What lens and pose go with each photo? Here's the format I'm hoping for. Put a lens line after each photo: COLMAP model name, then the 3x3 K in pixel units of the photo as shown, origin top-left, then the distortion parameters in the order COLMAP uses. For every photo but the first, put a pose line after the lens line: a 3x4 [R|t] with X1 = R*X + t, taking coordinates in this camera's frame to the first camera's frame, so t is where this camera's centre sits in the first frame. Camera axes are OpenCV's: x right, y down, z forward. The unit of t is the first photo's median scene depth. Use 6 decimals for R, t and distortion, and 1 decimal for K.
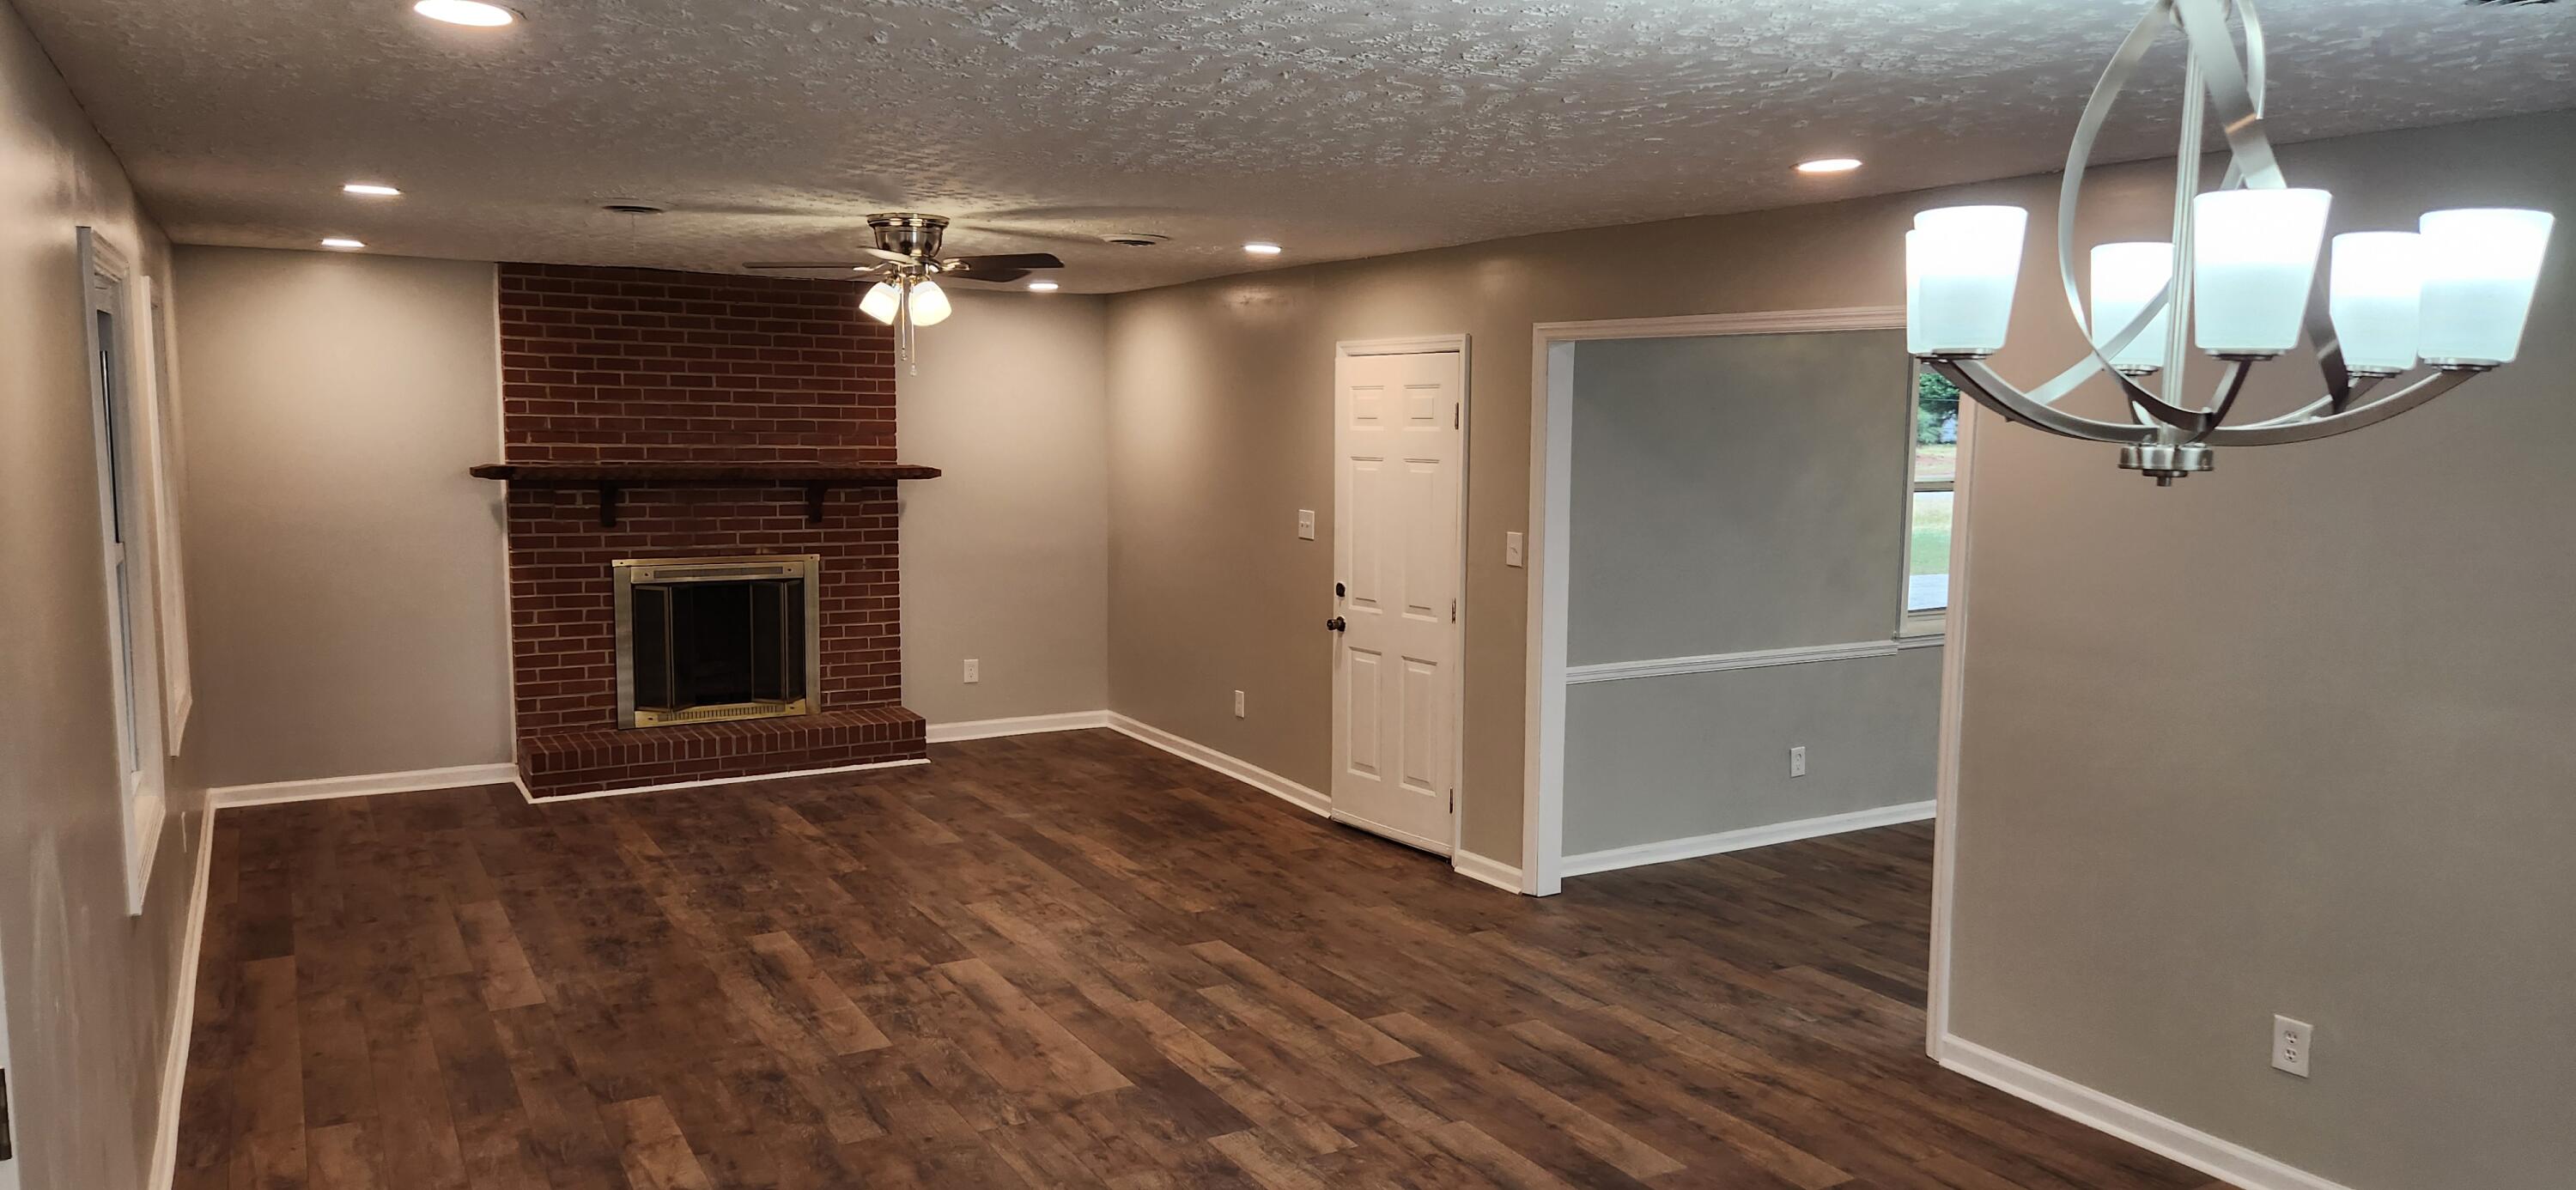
lens RADIAL K [[1715.5, 0, 1293.1], [0, 1715.5, 589.6], [0, 0, 1]] dist [0.071456, -0.056244]
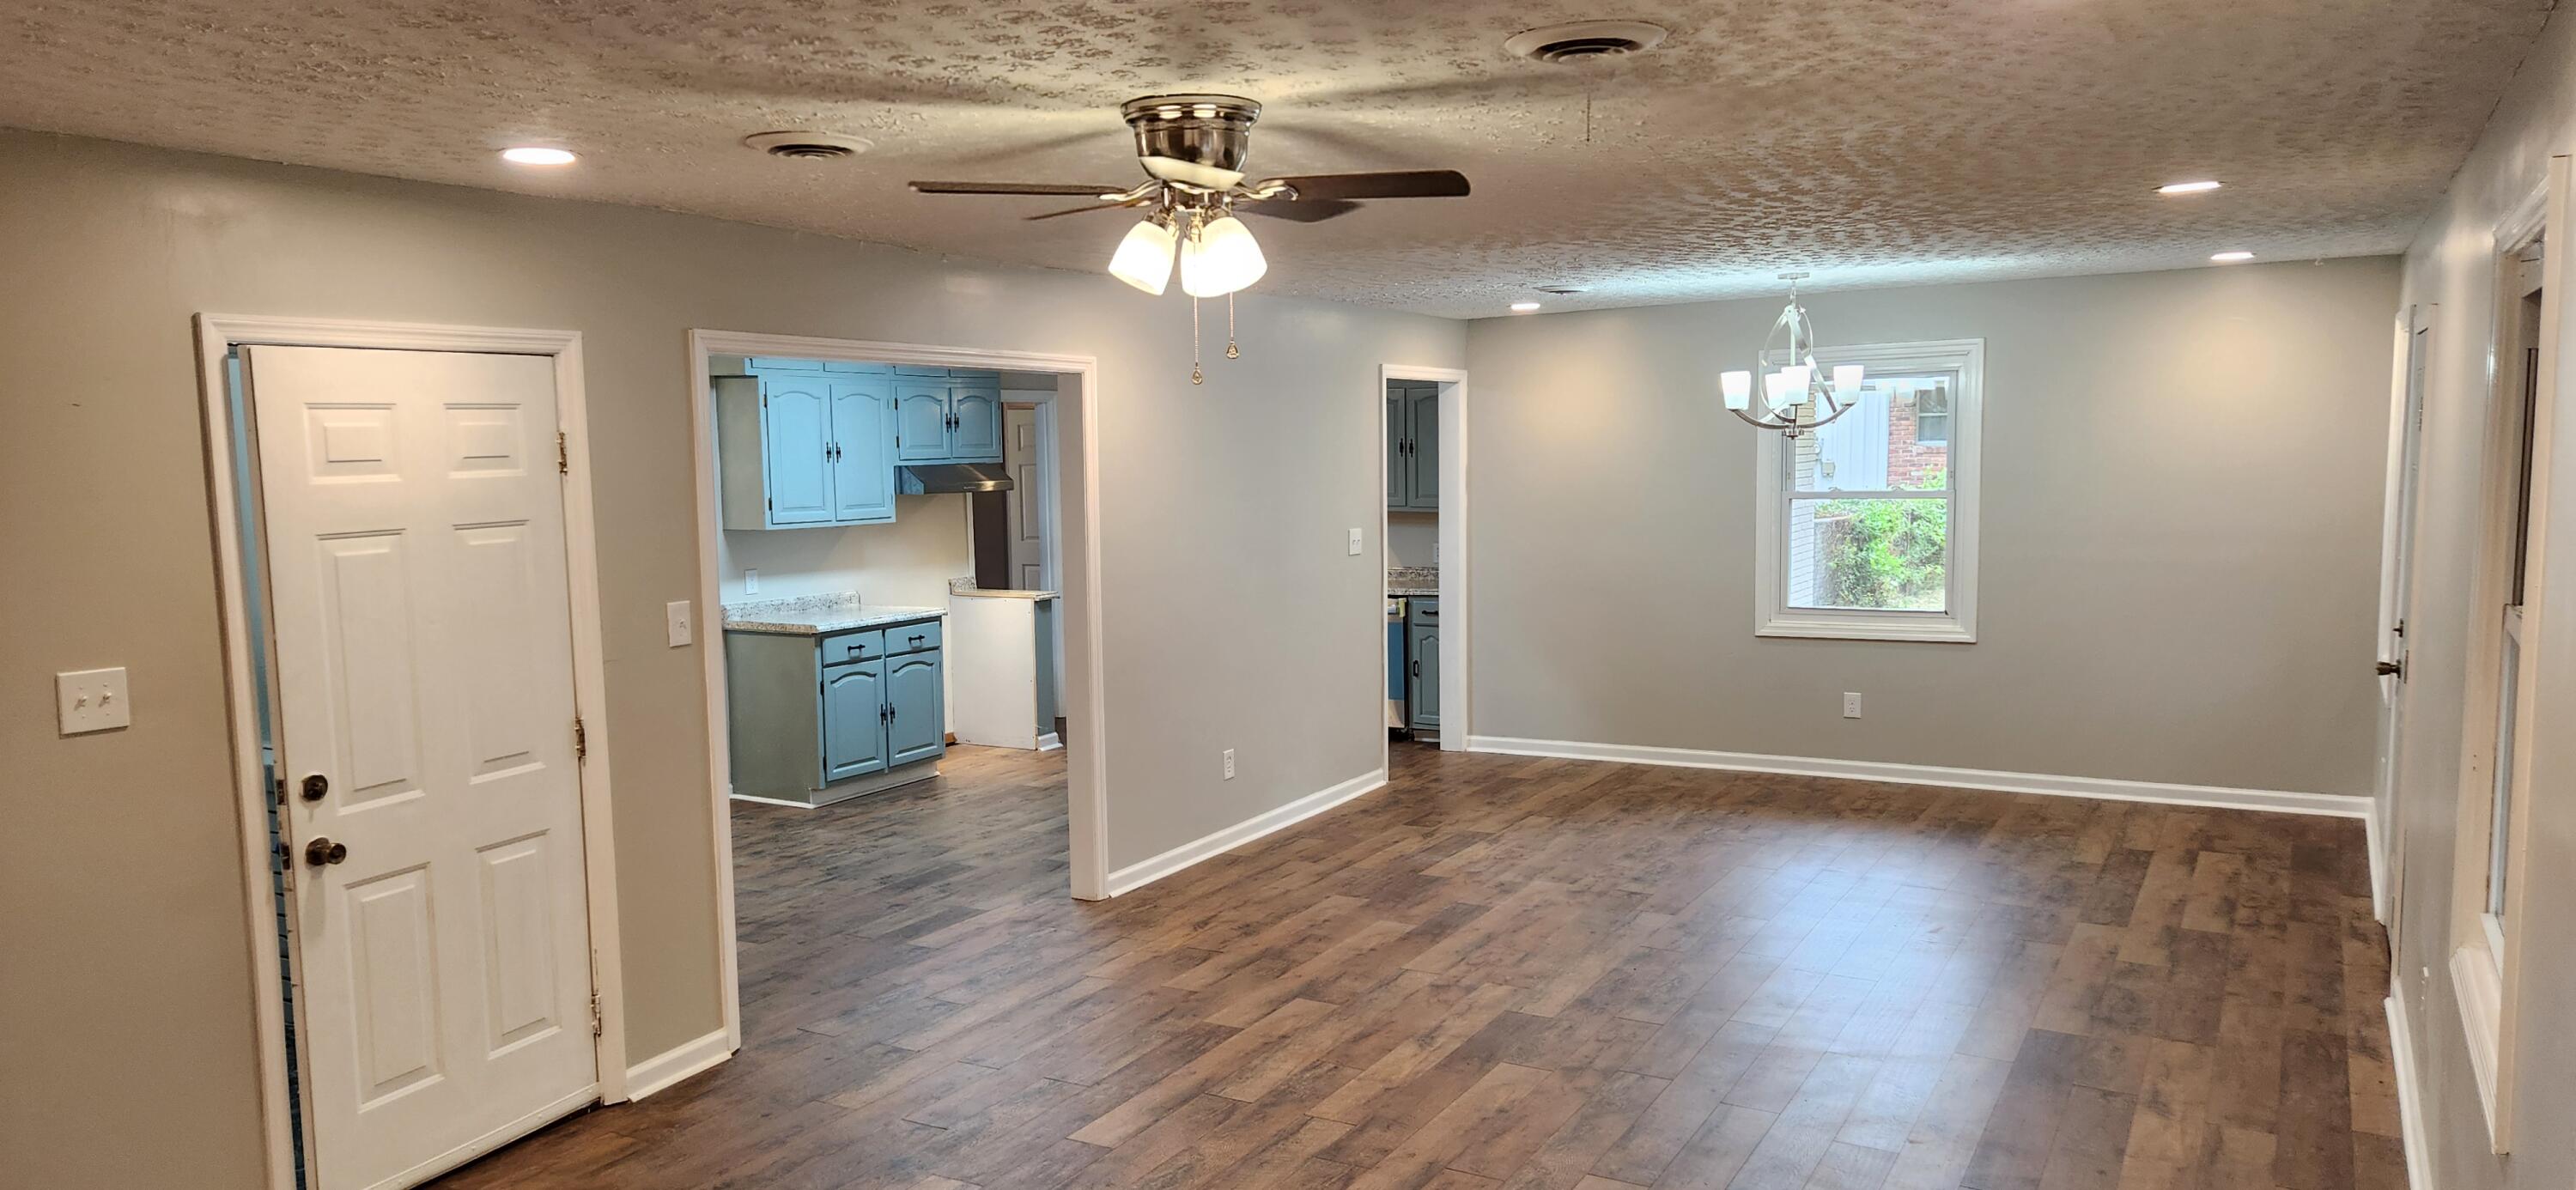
lens RADIAL K [[1715.5, 0, 1287.1], [0, 1715.5, 603.0], [0, 0, 1]] dist [0.071456, -0.056244]
pose [[-0.495496, -0.086904, 0.864252, -0.747038], [0.104320, 0.981827, 0.158535, -0.141375], [-0.862323, 0.168712, -0.477425, 1.274868]]
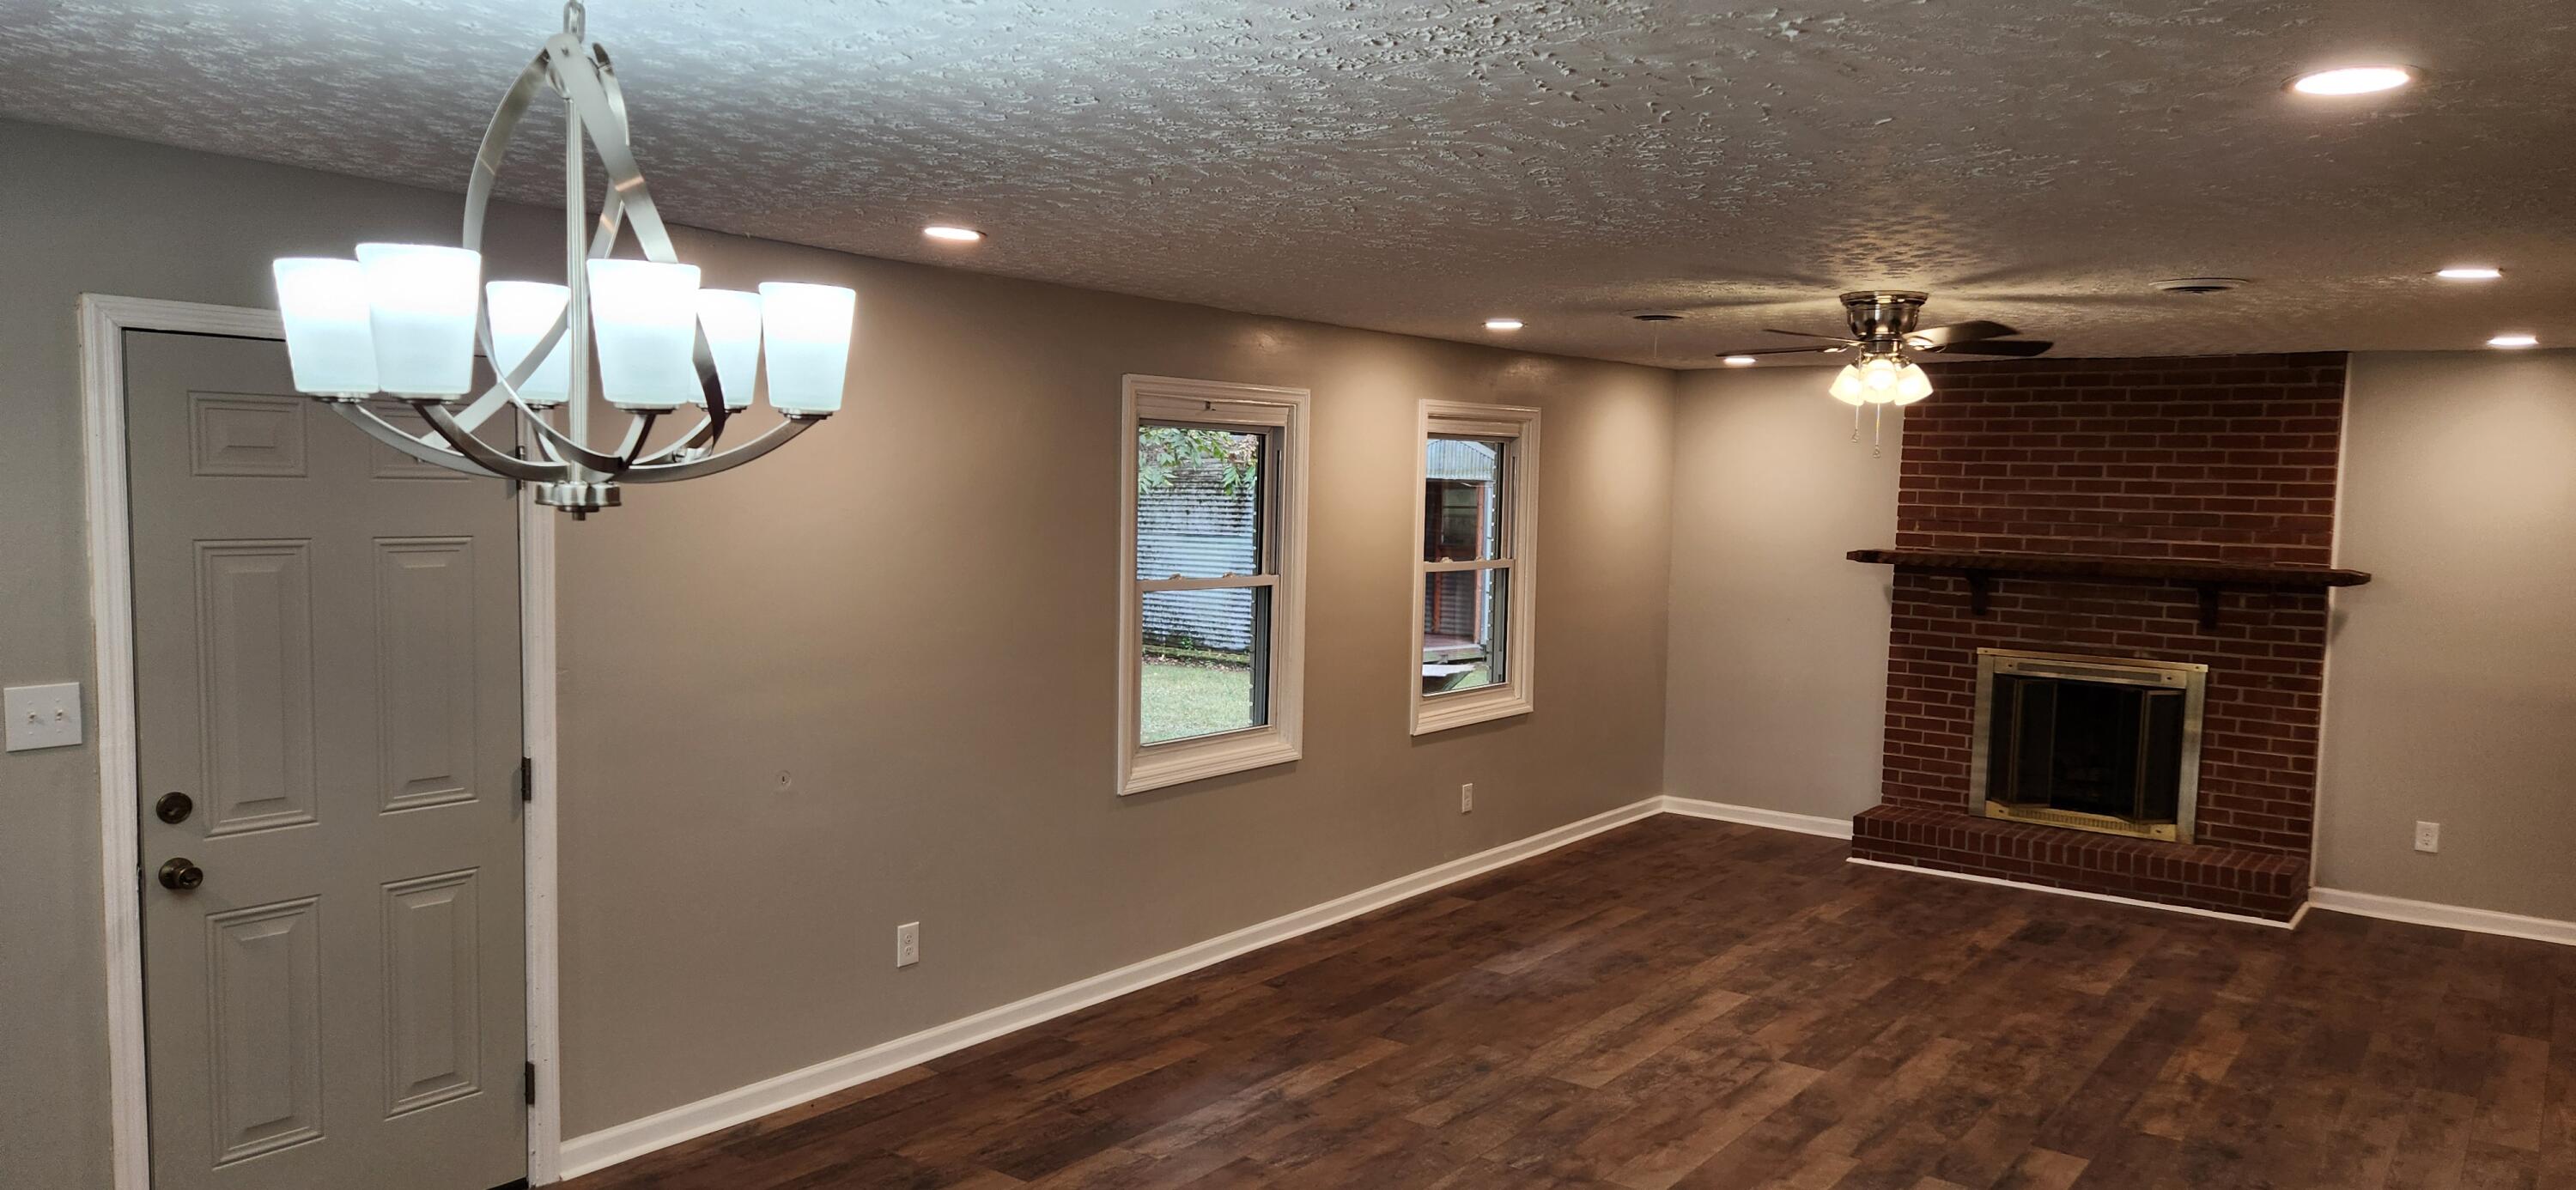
lens RADIAL K [[1715.5, 0, 1278.4], [0, 1715.5, 611.9], [0, 0, 1]] dist [0.071456, -0.056244]
pose [[0.380037, 0.067913, -0.922475, 0.554379], [-0.112481, 0.993293, 0.026788, -0.027344], [0.918107, 0.093581, 0.385127, 0.333446]]
